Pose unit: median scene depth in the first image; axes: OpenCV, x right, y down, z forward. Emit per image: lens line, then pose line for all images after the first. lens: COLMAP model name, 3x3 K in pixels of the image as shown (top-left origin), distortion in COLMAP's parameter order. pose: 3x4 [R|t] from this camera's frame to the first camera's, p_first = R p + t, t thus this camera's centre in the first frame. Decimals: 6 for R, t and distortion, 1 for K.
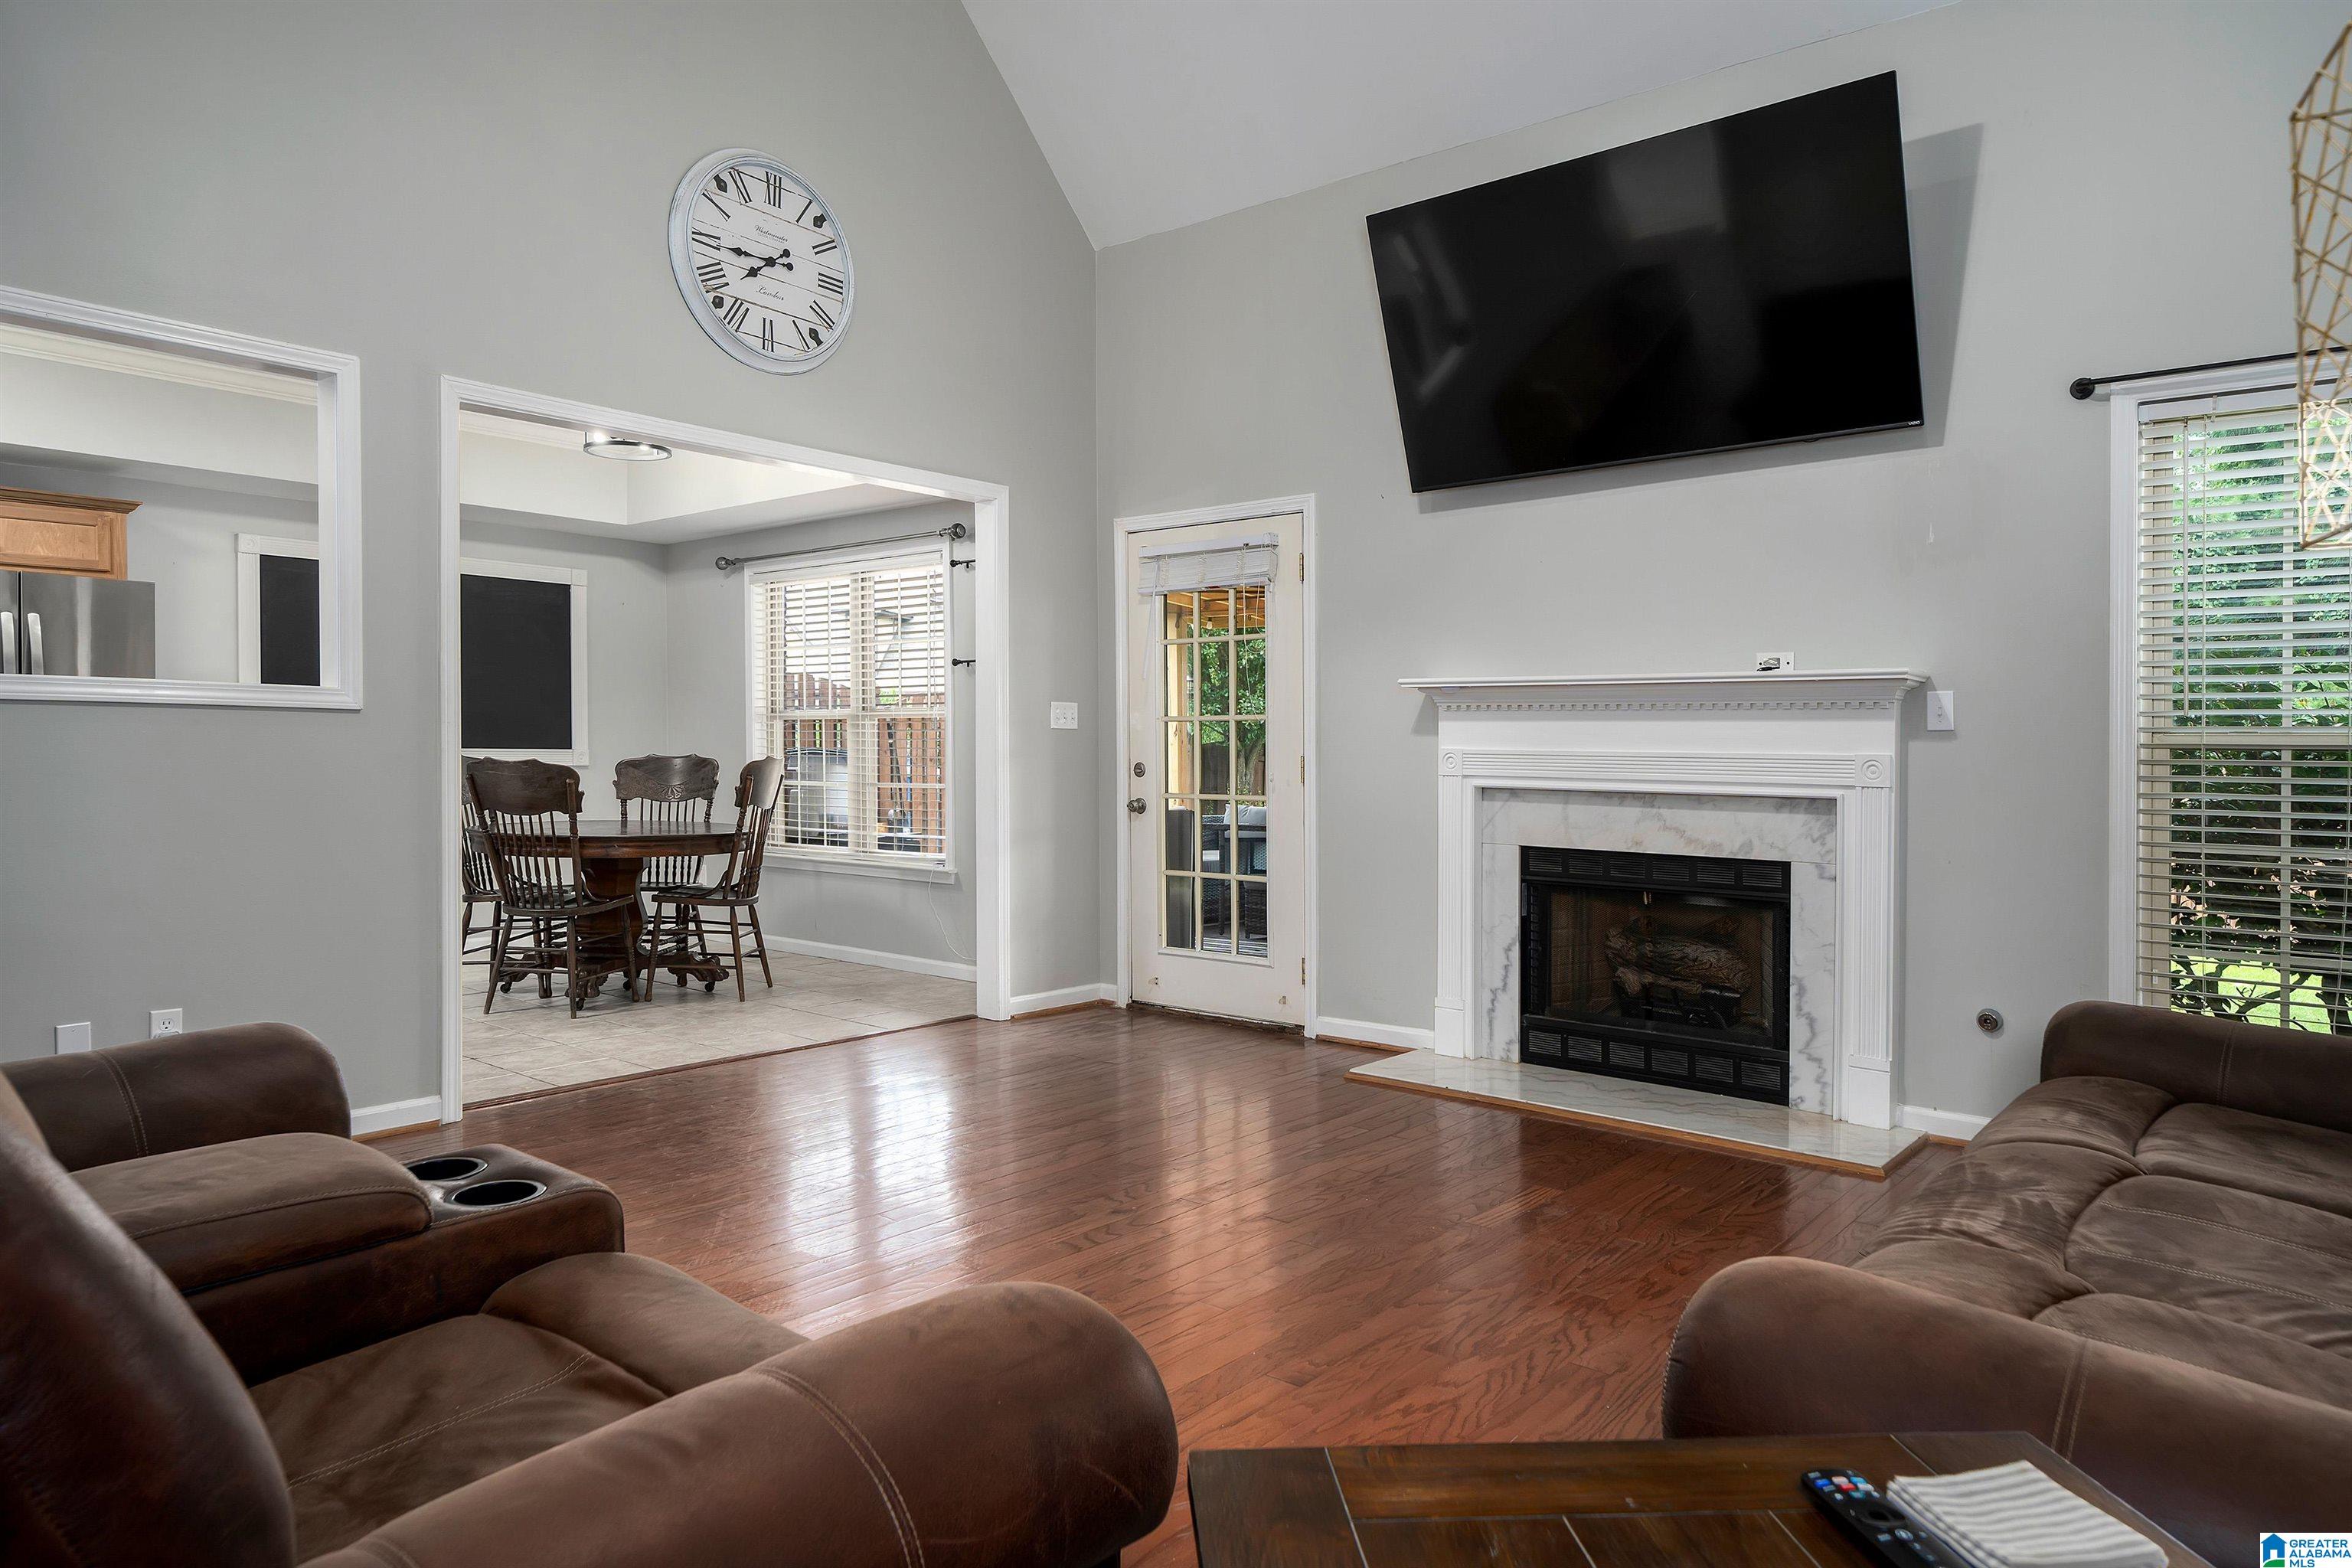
lens RADIAL K [[1419.9, 0, 1156.3], [0, 1419.9, 794.1], [0, 0, 1]] dist [-0.012133, 0.001729]
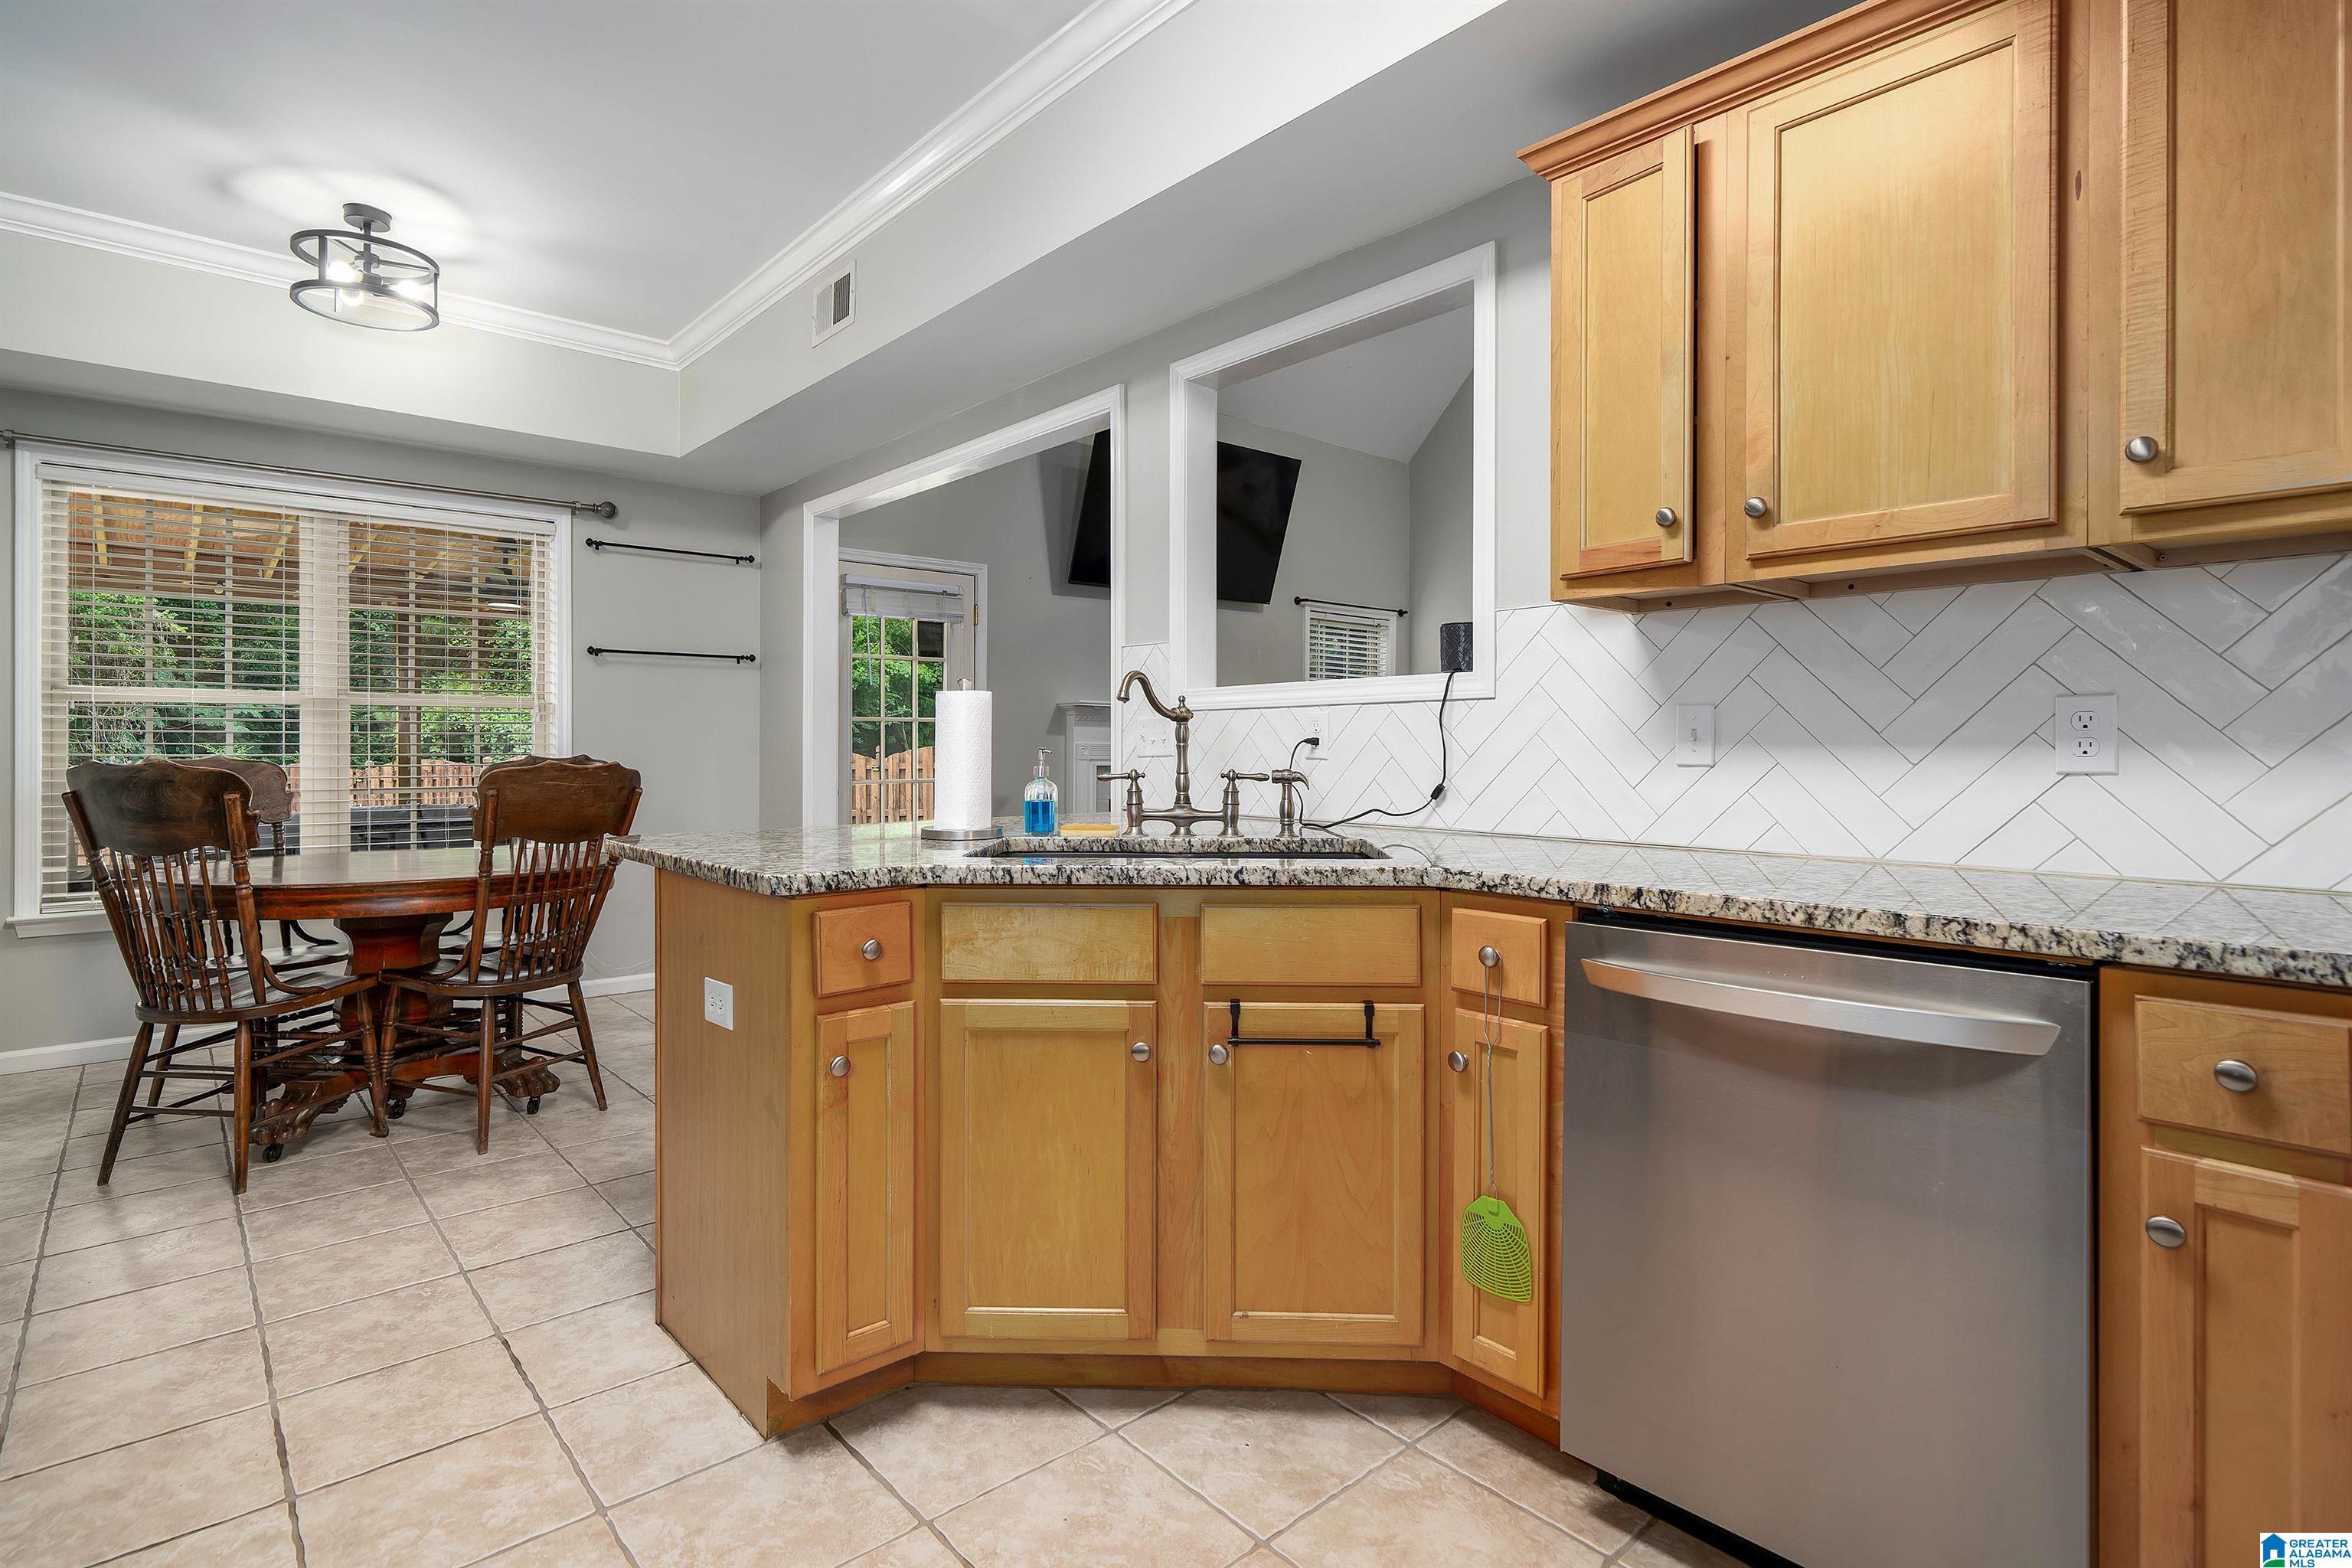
lens RADIAL K [[1151.4, 0, 1175.4], [0, 1151.4, 768.8], [0, 0, 1]] dist [0.003352, 0.000120]
pose [[0.135677, -0.025242, 0.990432, -1.090331], [0.034393, 0.999193, 0.020754, -0.025689], [-0.990156, 0.031248, 0.136436, 0.708071]]
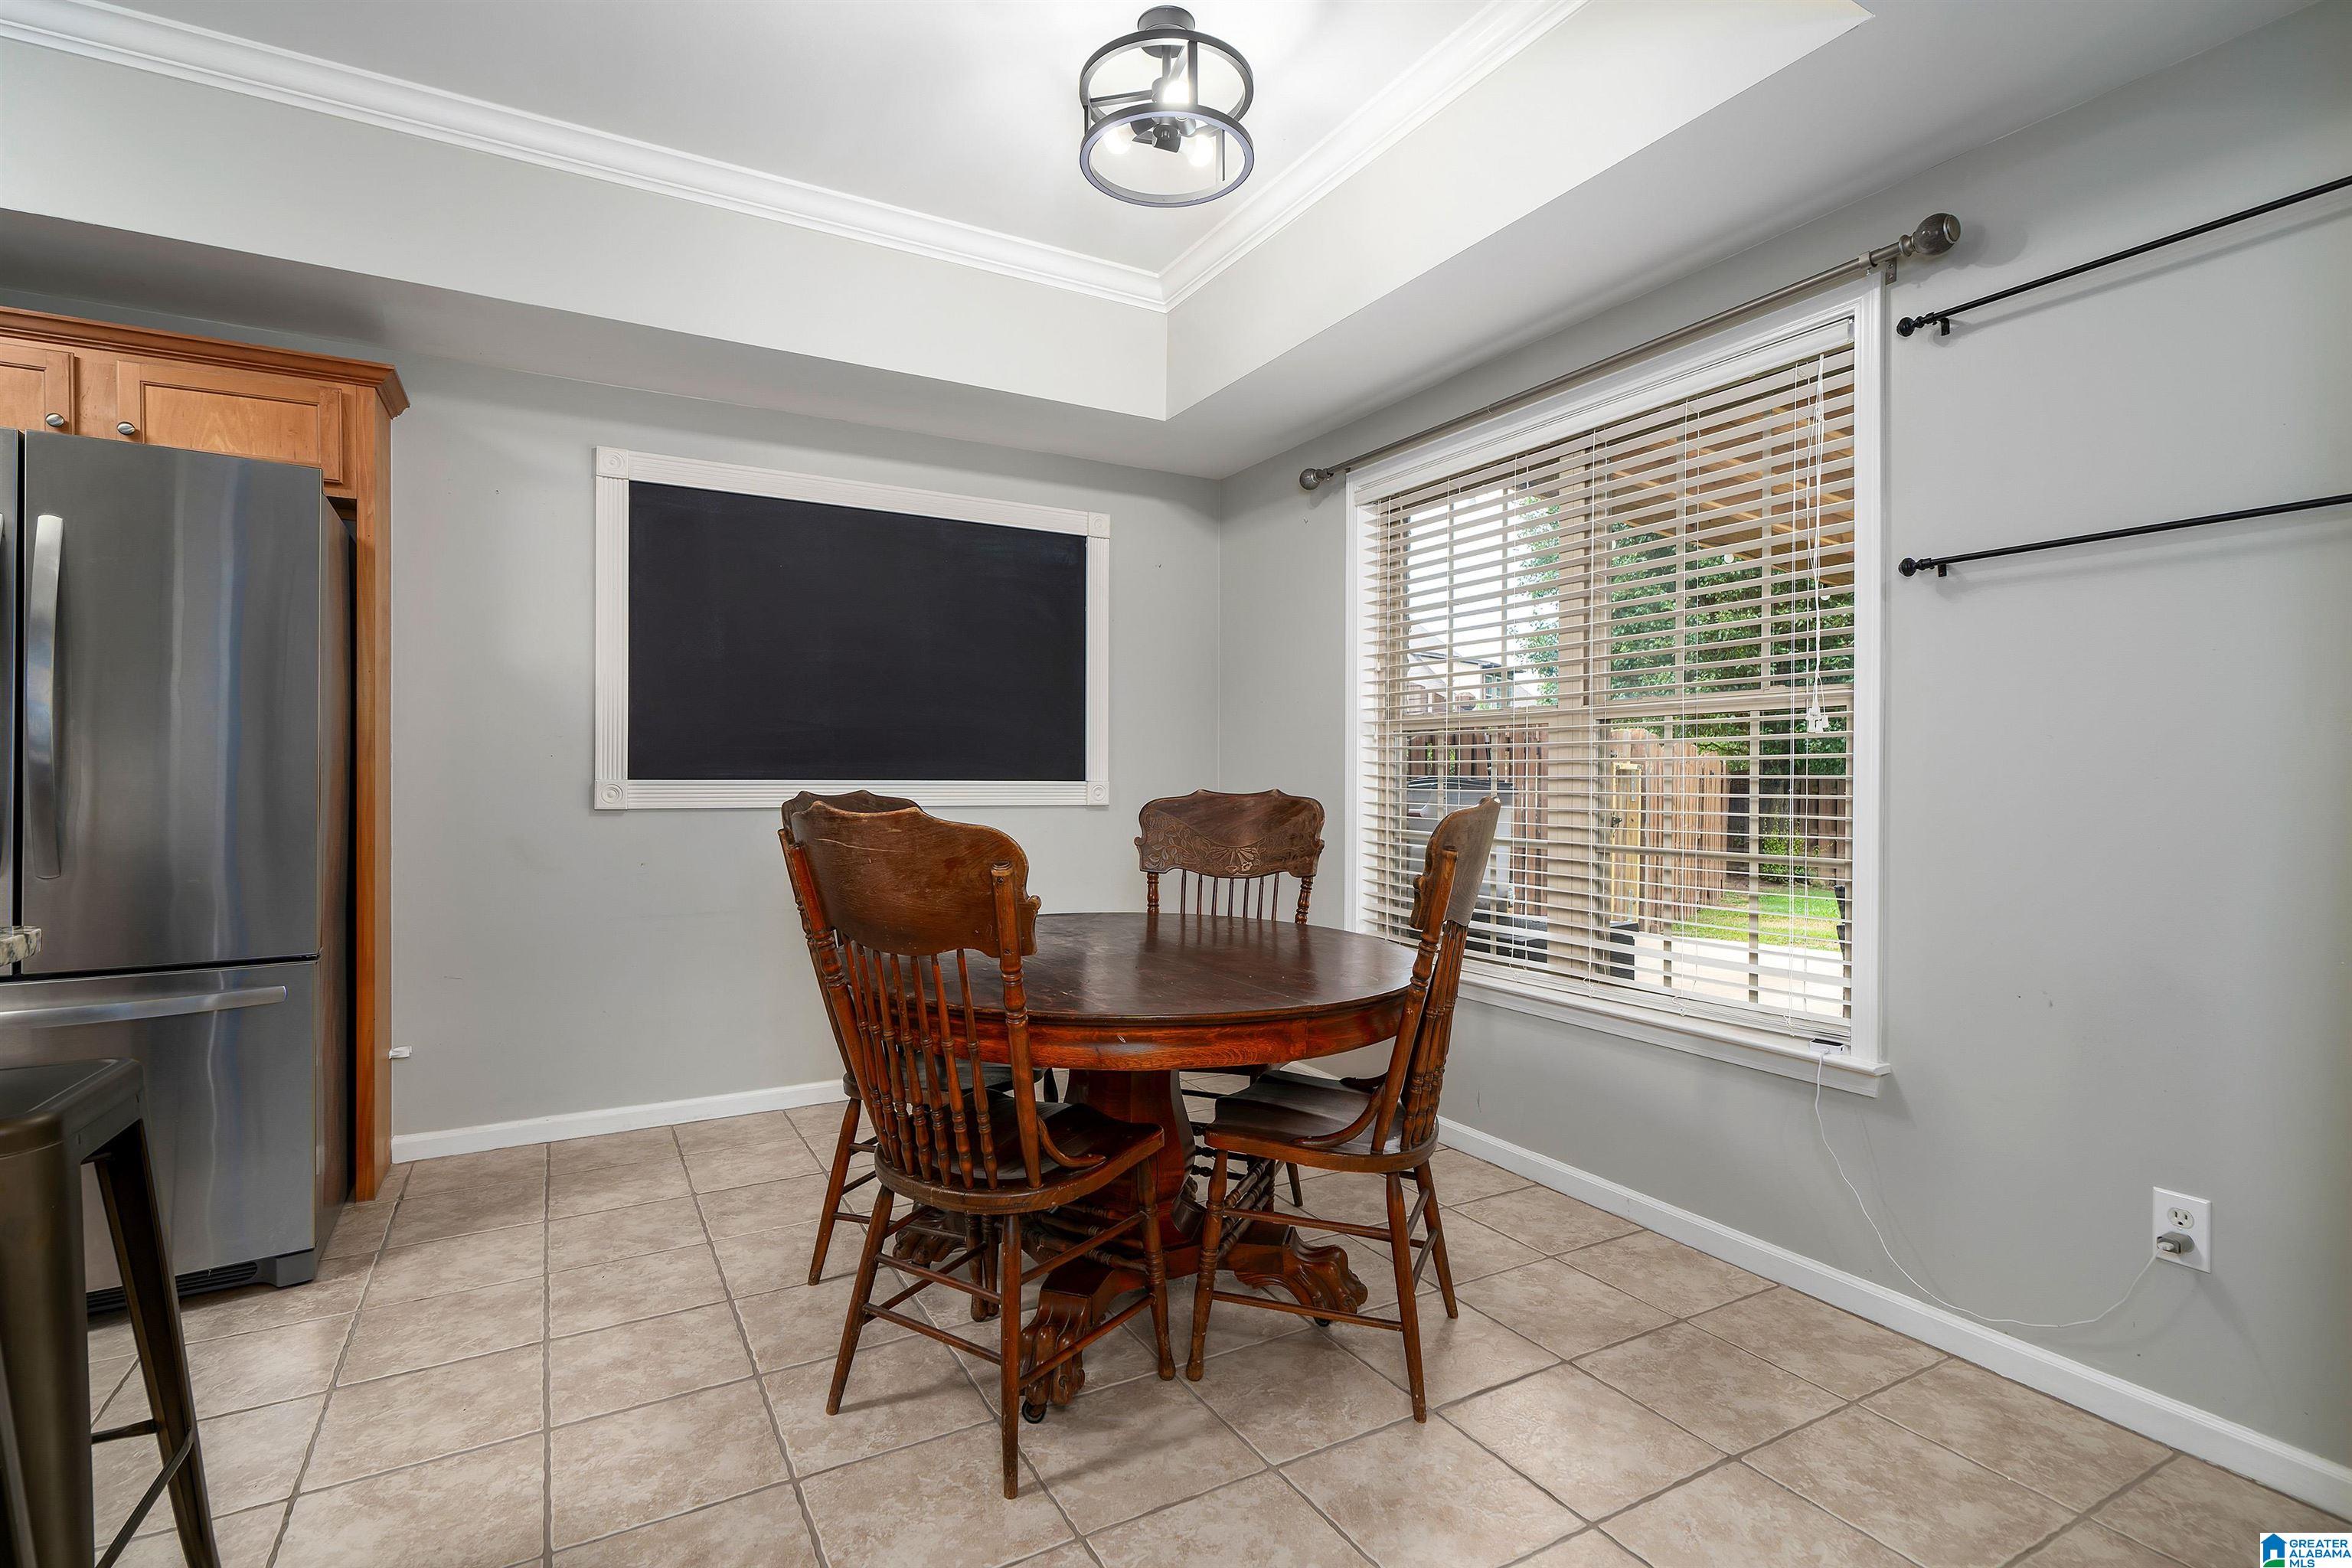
lens RADIAL K [[1105.4, 0, 1178.6], [0, 1105.4, 779.6], [0, 0, 1]] dist [0.005012, -0.000198]
pose [[0.938628, -0.000726, -0.344929, -0.305631], [-0.009960, 0.999524, -0.029206, -0.027864], [0.344786, 0.030849, 0.938174, 0.839755]]
